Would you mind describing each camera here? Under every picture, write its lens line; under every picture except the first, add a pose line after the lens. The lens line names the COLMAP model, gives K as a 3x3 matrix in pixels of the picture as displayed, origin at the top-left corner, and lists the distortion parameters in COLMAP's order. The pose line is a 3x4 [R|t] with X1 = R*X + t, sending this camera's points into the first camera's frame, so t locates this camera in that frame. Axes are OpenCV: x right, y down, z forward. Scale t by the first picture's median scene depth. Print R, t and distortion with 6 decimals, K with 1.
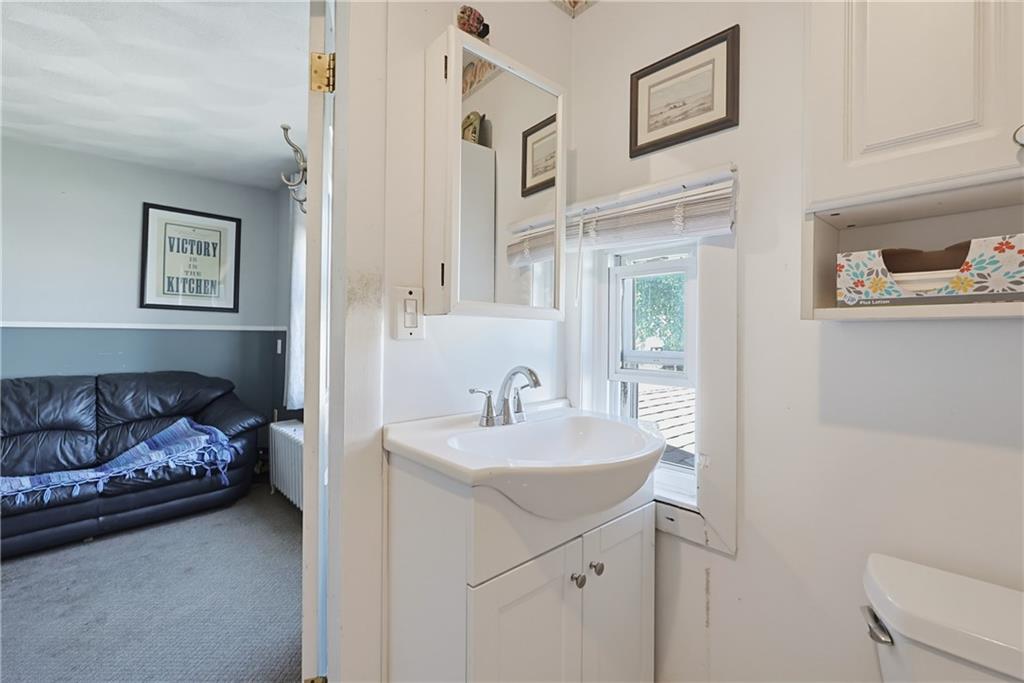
lens RADIAL K [[442.4, 0, 516.5], [0, 442.4, 339.2], [0, 0, 1]] dist [0.000017, -0.000104]
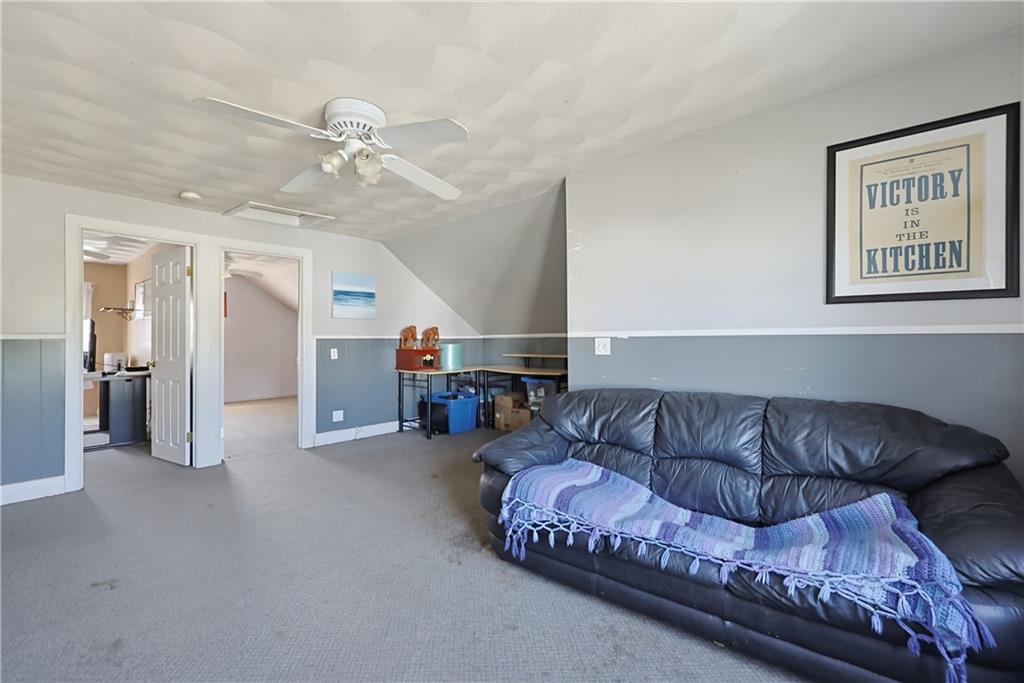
lens RADIAL K [[437.8, 0, 505.4], [0, 437.8, 330.9], [0, 0, 1]] dist [0.001796, 0.000276]
pose [[0.079543, -0.027890, -0.996441, -0.245989], [-0.001942, 0.999602, -0.028133, -0.010334], [0.996830, 0.004173, 0.079458, 0.502785]]
